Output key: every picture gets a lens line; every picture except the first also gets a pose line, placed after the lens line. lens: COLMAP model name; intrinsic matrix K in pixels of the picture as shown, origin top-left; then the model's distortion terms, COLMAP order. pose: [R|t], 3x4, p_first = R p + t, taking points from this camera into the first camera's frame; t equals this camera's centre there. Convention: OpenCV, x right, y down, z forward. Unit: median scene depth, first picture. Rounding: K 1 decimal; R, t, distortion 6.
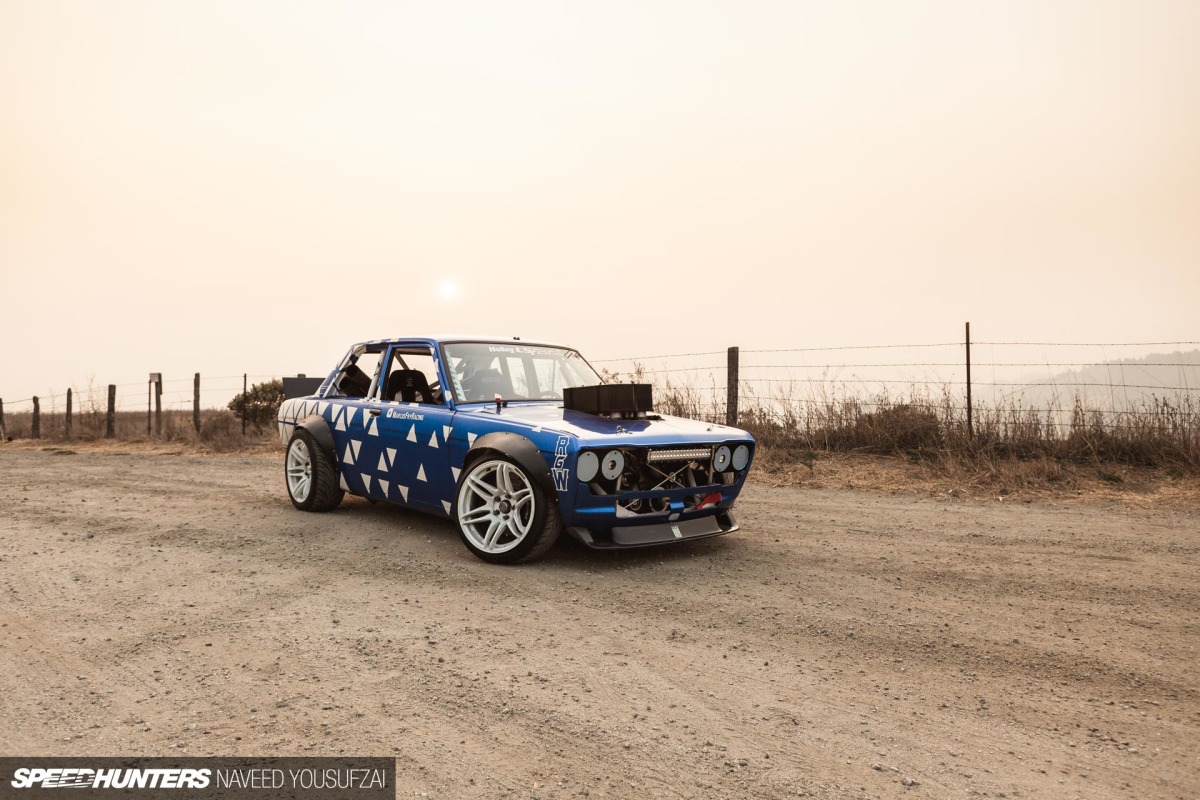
lens RADIAL K [[834.7, 0, 600.0], [0, 834.7, 400.0], [0, 0, 1]] dist [-0.022967, 0.011309]
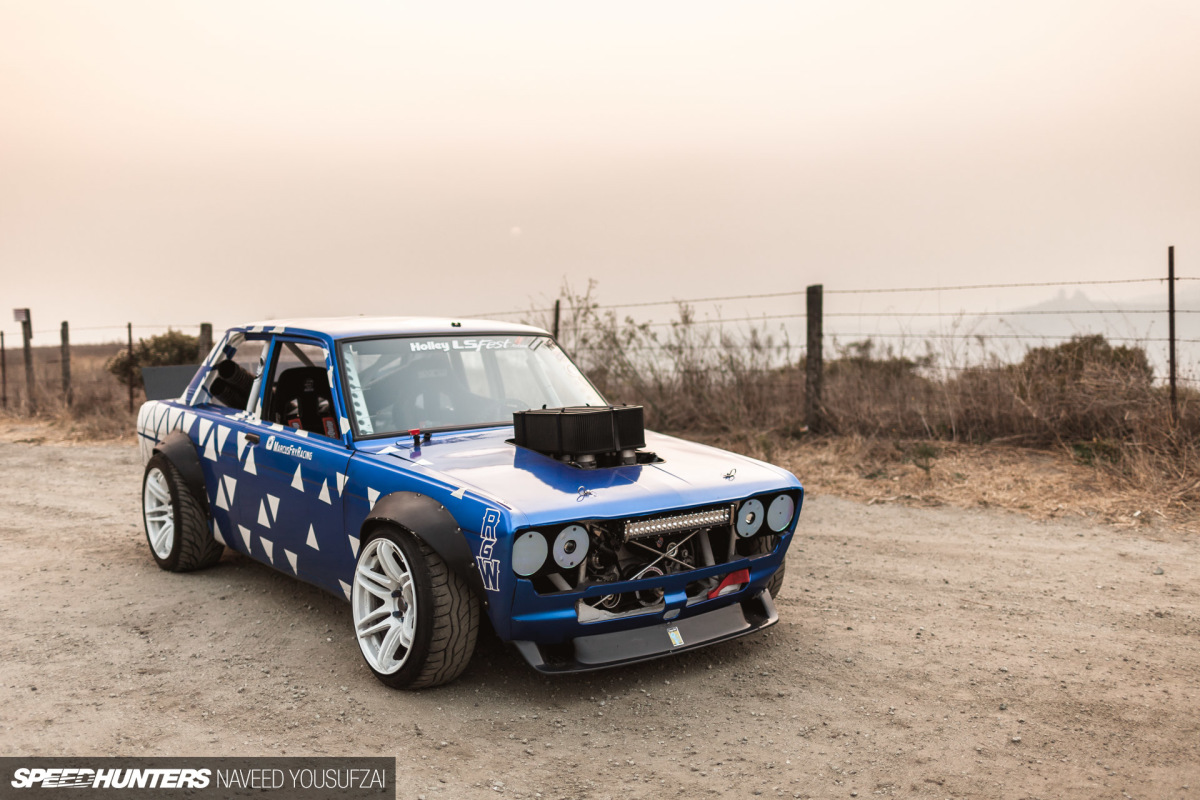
lens RADIAL K [[1181.7, 0, 587.4], [0, 1181.7, 368.4], [0, 0, 1]] dist [0.008946, 0.004407]
pose [[0.997237, -0.021388, -0.071146, 0.075404], [0.024947, 0.998462, 0.049517, -0.084467], [0.069977, -0.051155, 0.996236, 0.053727]]
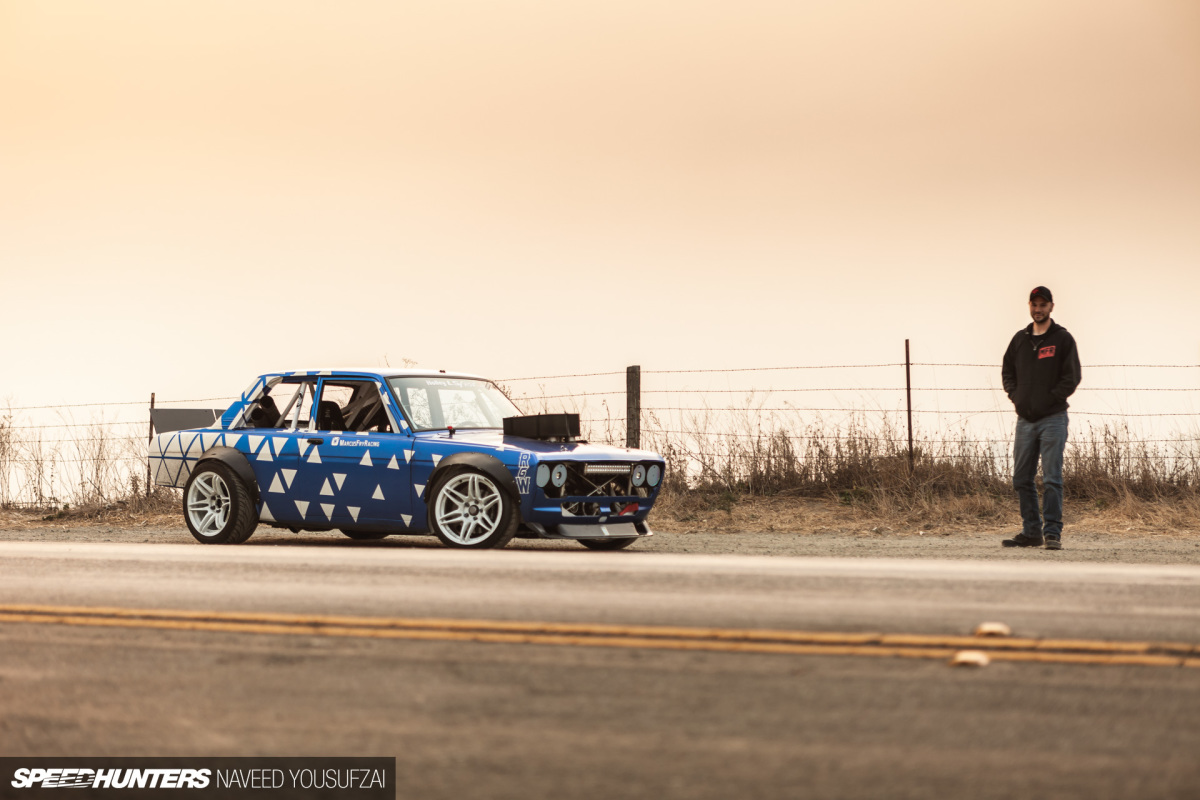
lens RADIAL K [[2417.4, 0, 630.3], [0, 2417.4, 396.8], [0, 0, 1]] dist [-0.044128, -0.103287]
pose [[0.984706, -0.004507, 0.174164, -0.409833], [0.009320, 0.999597, -0.026825, 0.044145], [-0.173973, 0.028037, 0.984351, -2.109730]]
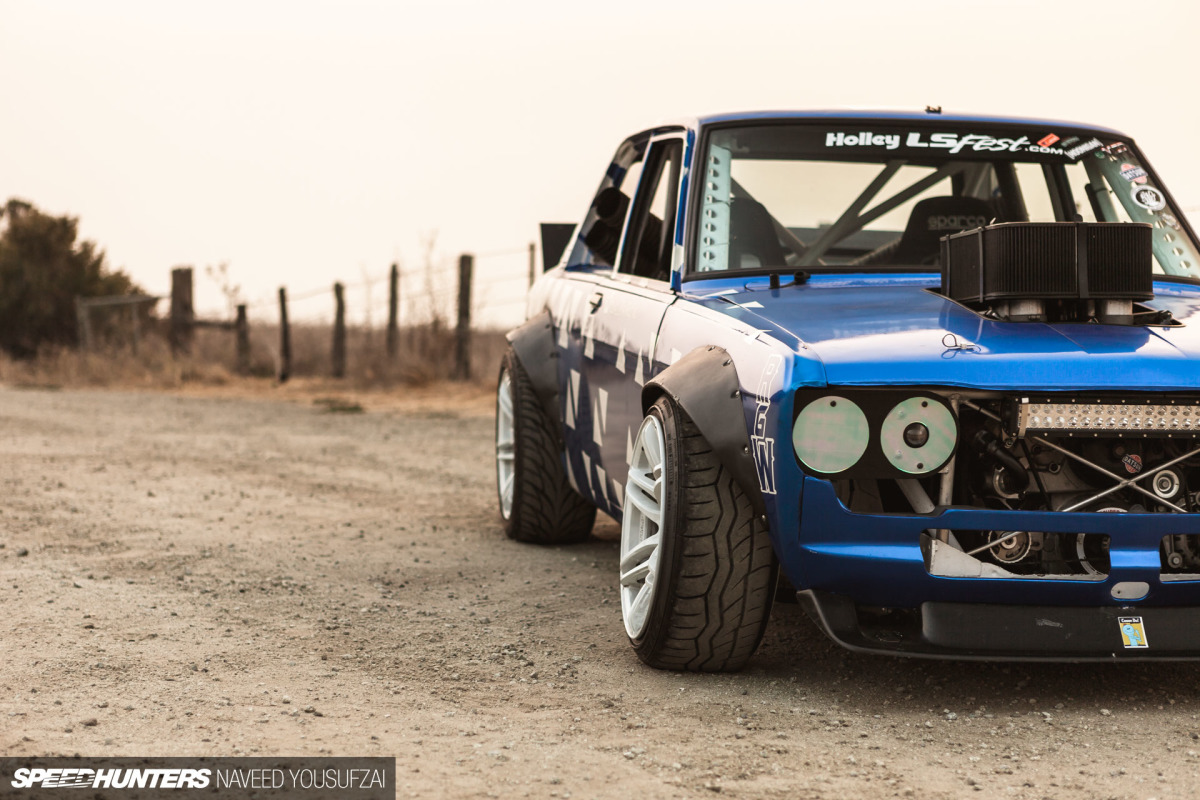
lens RADIAL K [[2417.4, 0, 630.3], [0, 2417.4, 396.8], [0, 0, 1]] dist [-0.044128, -0.103287]
pose [[0.849446, 0.029392, -0.526856, 0.367309], [-0.010302, 0.999181, 0.039132, 0.014755], [0.527575, -0.027813, 0.849053, 0.005515]]
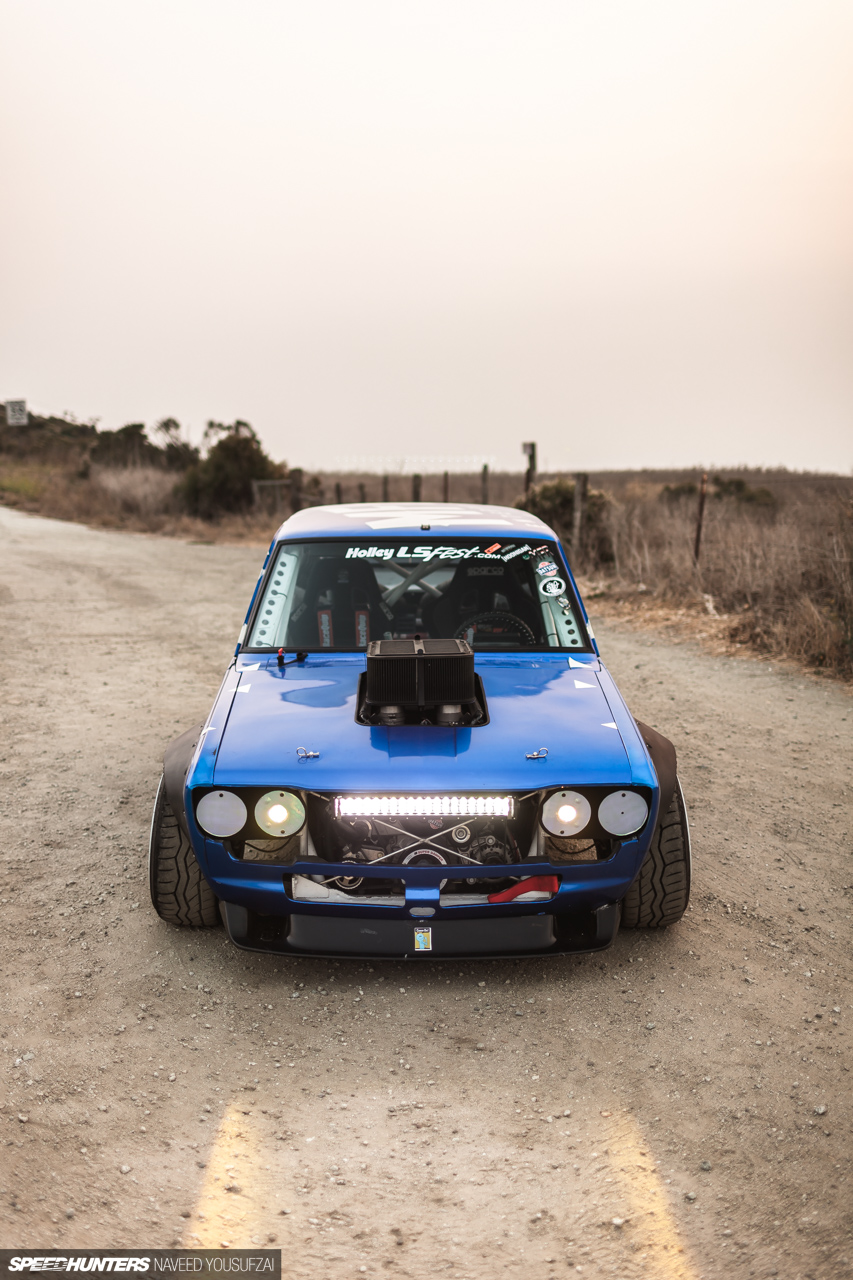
lens RADIAL K [[1232.1, 0, 426.5], [0, 1232.1, 640.0], [0, 0, 1]] dist [0.025166, 0.008782]
pose [[0.763941, 0.100075, -0.637479, 0.485222], [0.002743, 0.987388, 0.158293, -0.136843], [0.645280, -0.122675, 0.754032, 0.330511]]
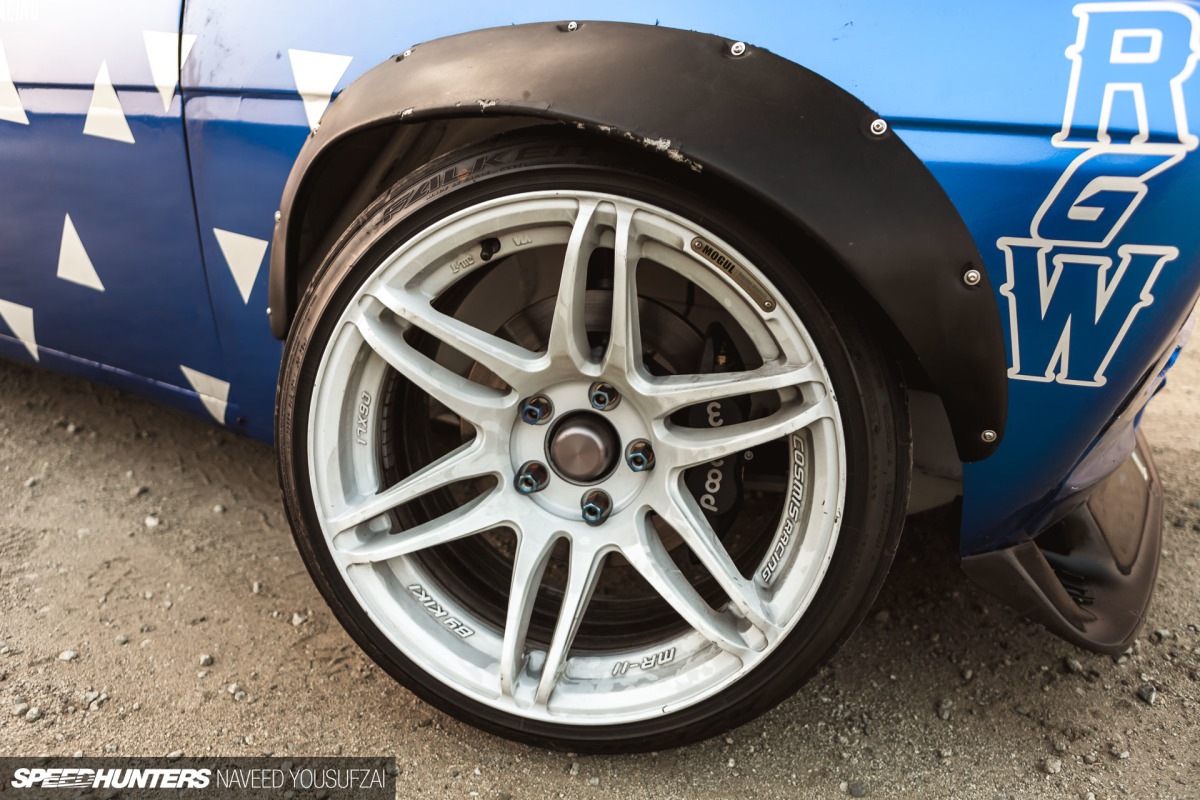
lens RADIAL K [[834.7, 0, 600.0], [0, 834.7, 400.0], [0, 0, 1]] dist [-0.022967, 0.011309]
pose [[0.953863, -0.076199, 0.290410, -0.128515], [-0.013795, 0.955114, 0.295918, 0.049731], [-0.299924, -0.286271, 0.909997, 0.657453]]
